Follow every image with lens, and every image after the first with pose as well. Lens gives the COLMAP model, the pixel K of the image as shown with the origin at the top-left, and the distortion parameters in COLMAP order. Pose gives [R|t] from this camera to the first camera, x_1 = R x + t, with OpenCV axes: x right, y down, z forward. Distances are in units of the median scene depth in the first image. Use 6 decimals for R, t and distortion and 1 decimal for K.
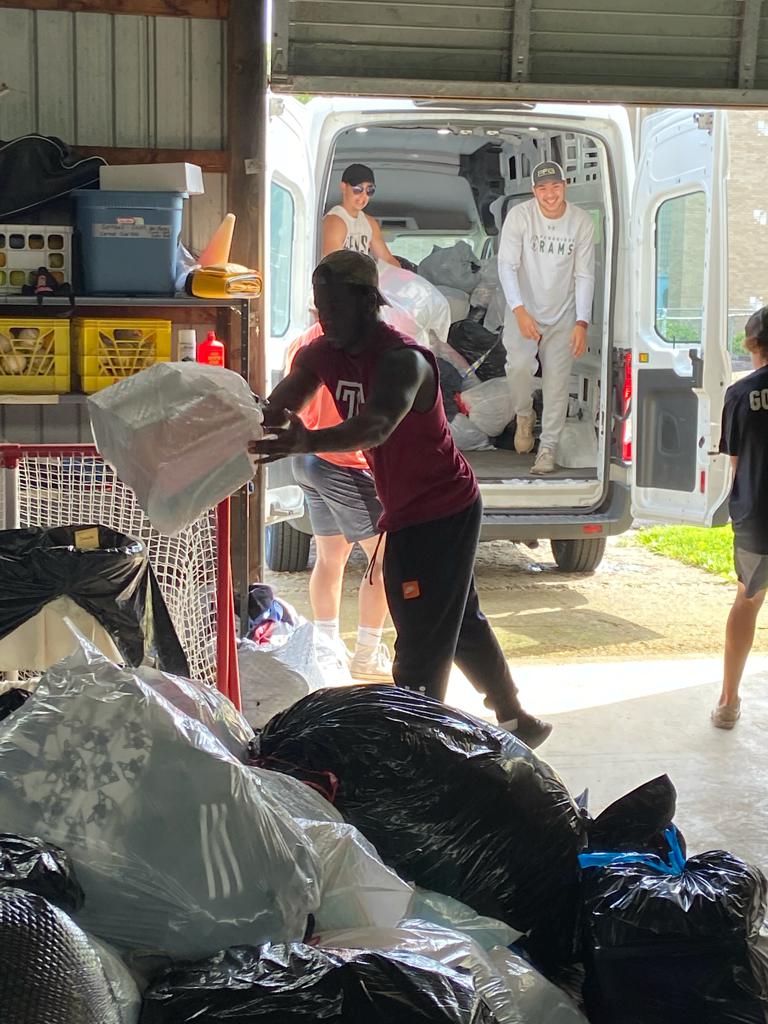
lens RADIAL K [[1843.2, 0, 384.0], [0, 1843.2, 512.0], [0, 0, 1]] dist [0.103367, 0.132668]
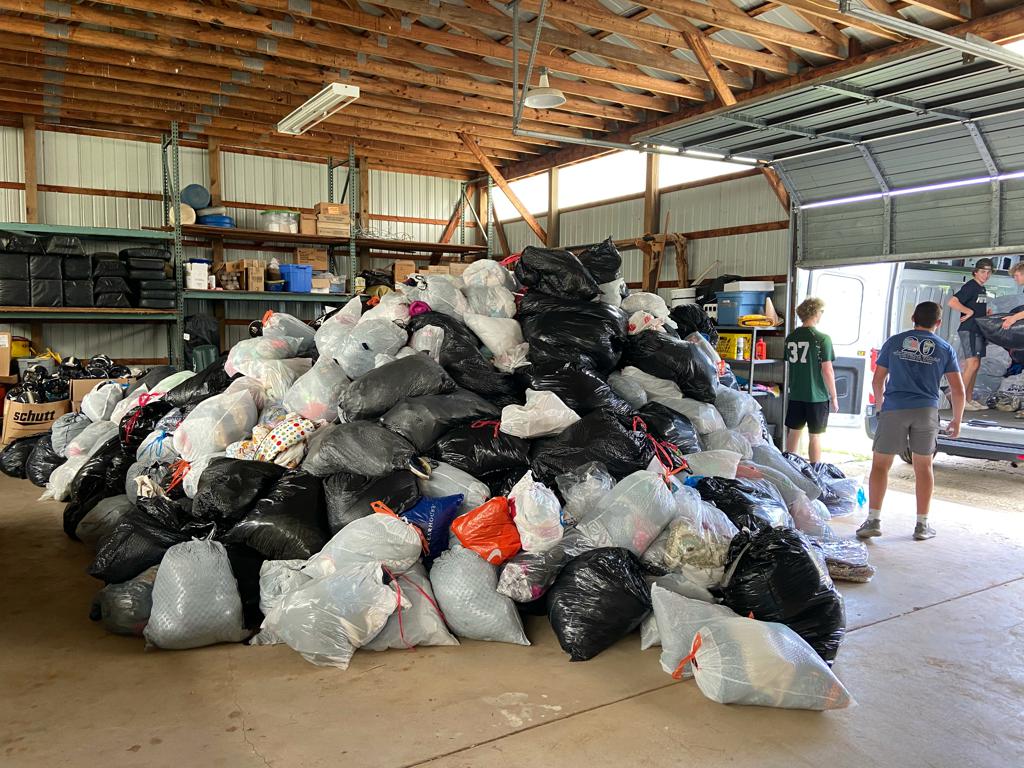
lens RADIAL K [[769.2, 0, 509.8], [0, 769.2, 373.4], [0, 0, 1]] dist [0.125688, -0.161460]
pose [[0.296474, 0.057619, -0.953301, 0.889722], [-0.132792, 0.990969, 0.018598, -0.015809], [0.945764, 0.121077, 0.301448, 0.272896]]
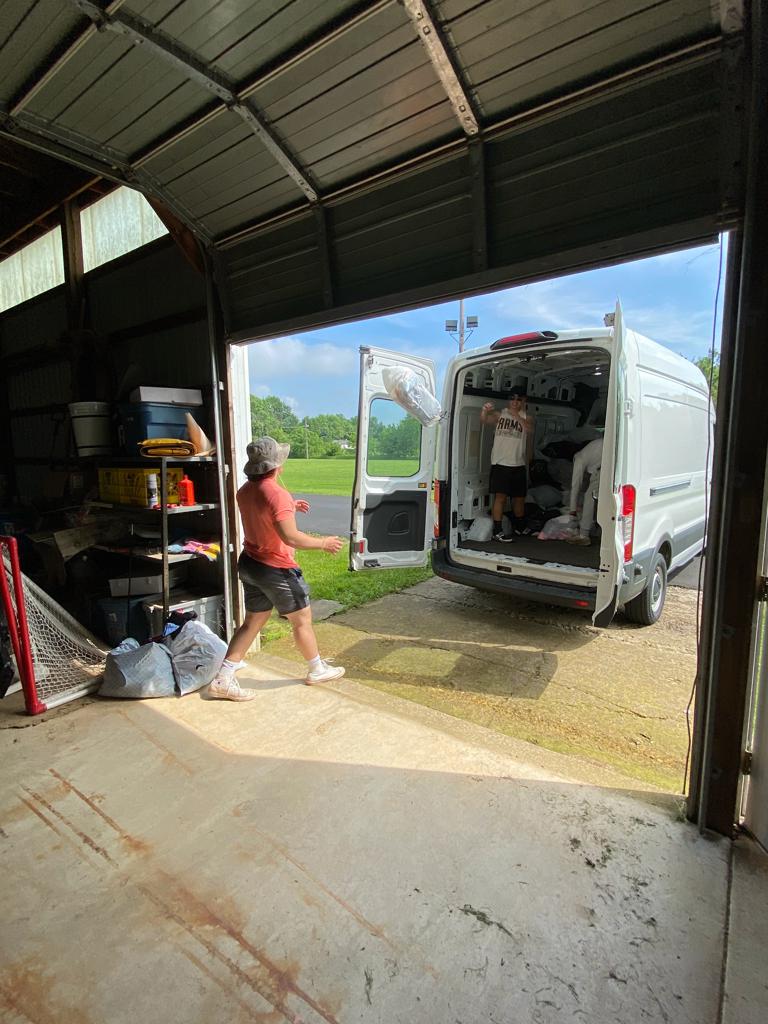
lens RADIAL K [[486.8, 0, 388.4], [0, 486.8, 512.3], [0, 0, 1]] dist [0.038319, -0.037446]
pose [[0.655799, 0.070407, -0.751645, 0.407269], [-0.081688, 0.996414, 0.022063, -0.083902], [0.750503, 0.046931, 0.659199, 0.792735]]
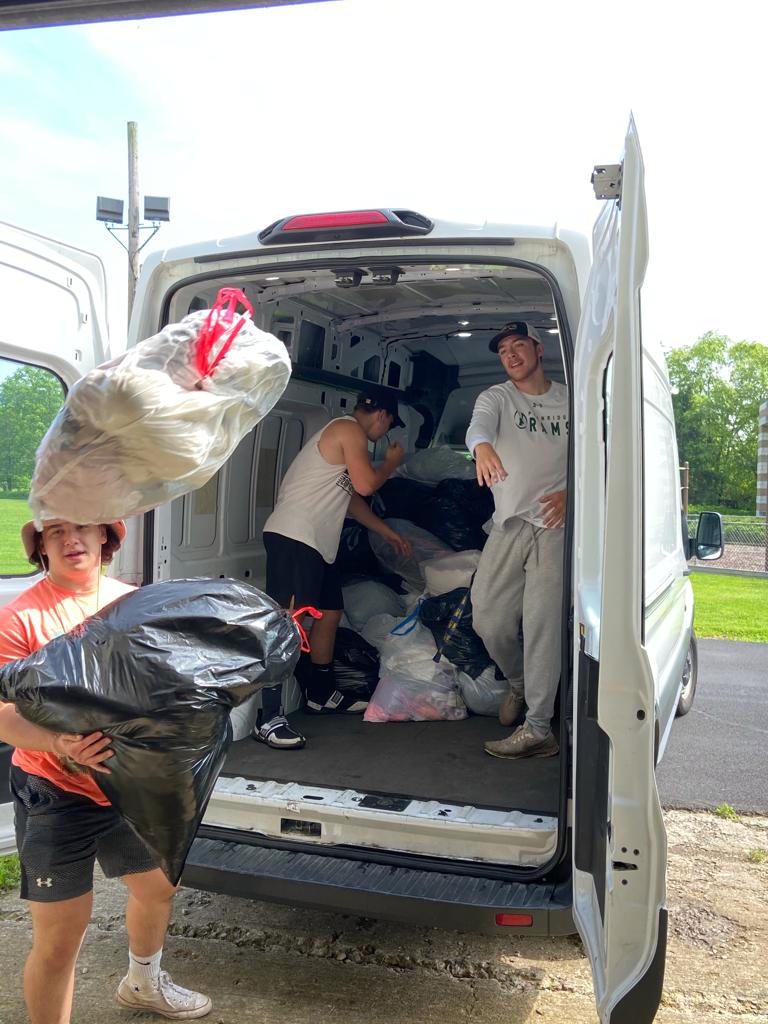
lens RADIAL K [[1011.3, 0, 384.3], [0, 1011.3, 506.7], [0, 0, 1]] dist [0.142693, -0.207027]
pose [[0.896889, 0.006445, -0.442208, 0.288733], [-0.059992, 0.992425, -0.107212, -0.109340], [0.438167, 0.122686, 0.890482, 0.888332]]
